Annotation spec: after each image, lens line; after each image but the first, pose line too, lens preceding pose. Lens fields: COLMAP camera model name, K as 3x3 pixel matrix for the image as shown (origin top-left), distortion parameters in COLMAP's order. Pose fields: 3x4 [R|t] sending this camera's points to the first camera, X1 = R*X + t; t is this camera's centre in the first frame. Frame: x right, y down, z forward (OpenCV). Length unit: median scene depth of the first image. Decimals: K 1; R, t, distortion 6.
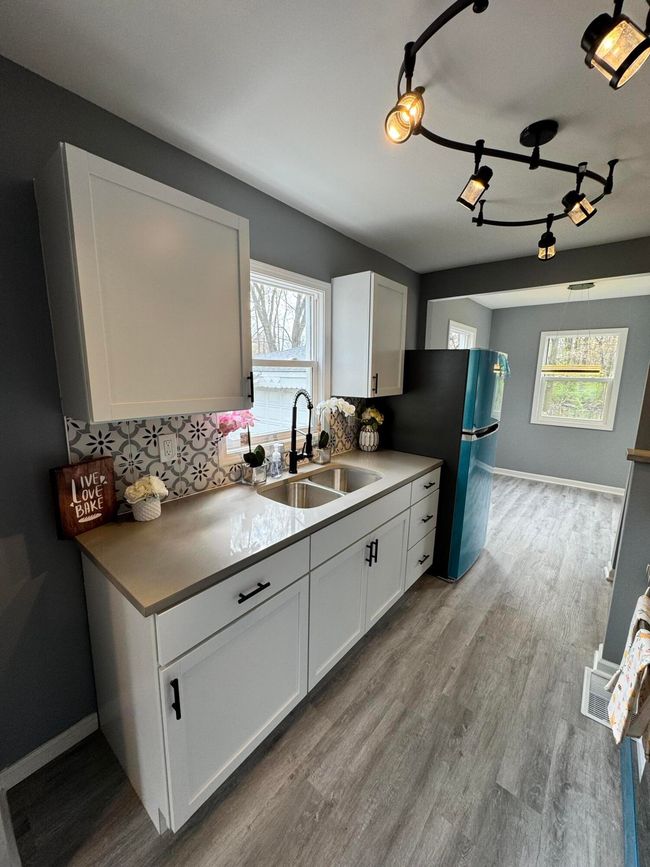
lens RADIAL K [[345.4, 0, 325.8], [0, 345.4, 432.5], [0, 0, 1]] dist [-0.004771, 0.000916]
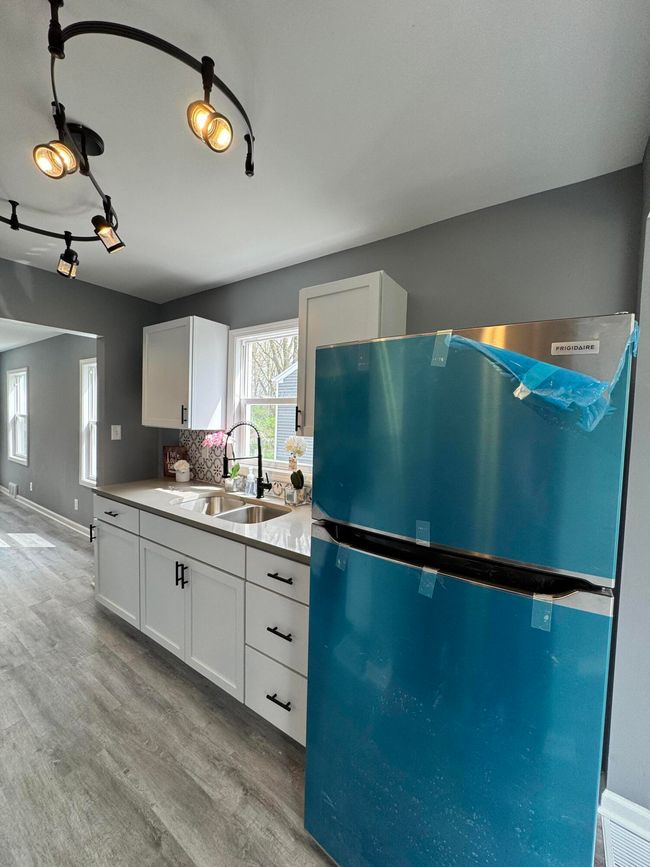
lens RADIAL K [[345.4, 0, 327.7], [0, 345.4, 433.7], [0, 0, 1]] dist [-0.004771, 0.000916]
pose [[0.092247, 0.032001, -0.995222, 1.221538], [-0.203046, 0.979087, 0.012662, -0.169584], [0.974814, 0.200907, 0.096816, 1.283171]]
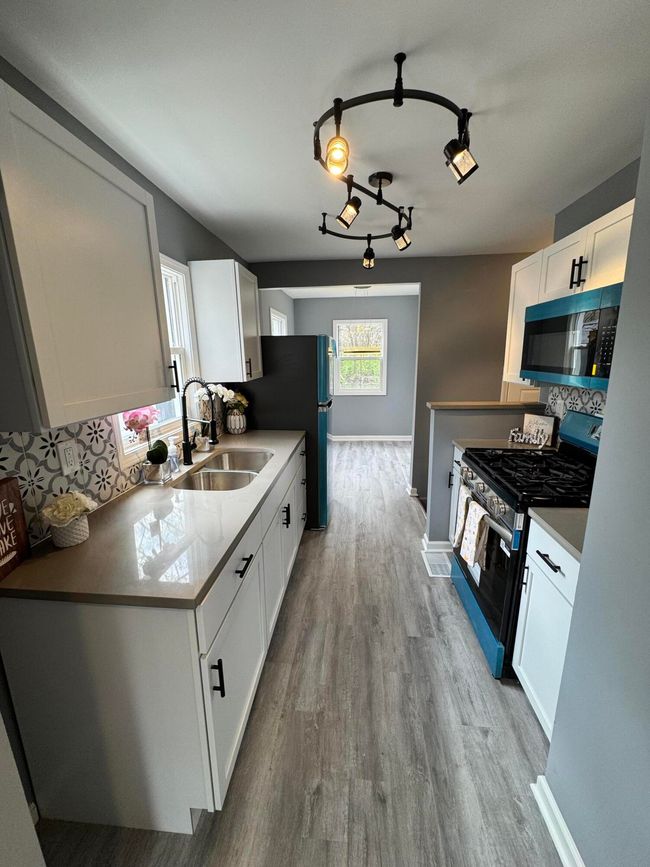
lens RADIAL K [[345.4, 0, 325.9], [0, 345.4, 432.7], [0, 0, 1]] dist [-0.004771, 0.000916]
pose [[0.822999, -0.150773, 0.547667, -0.355292], [0.125954, 0.988568, 0.082878, -0.003479], [-0.553902, 0.000772, 0.832581, -0.023695]]
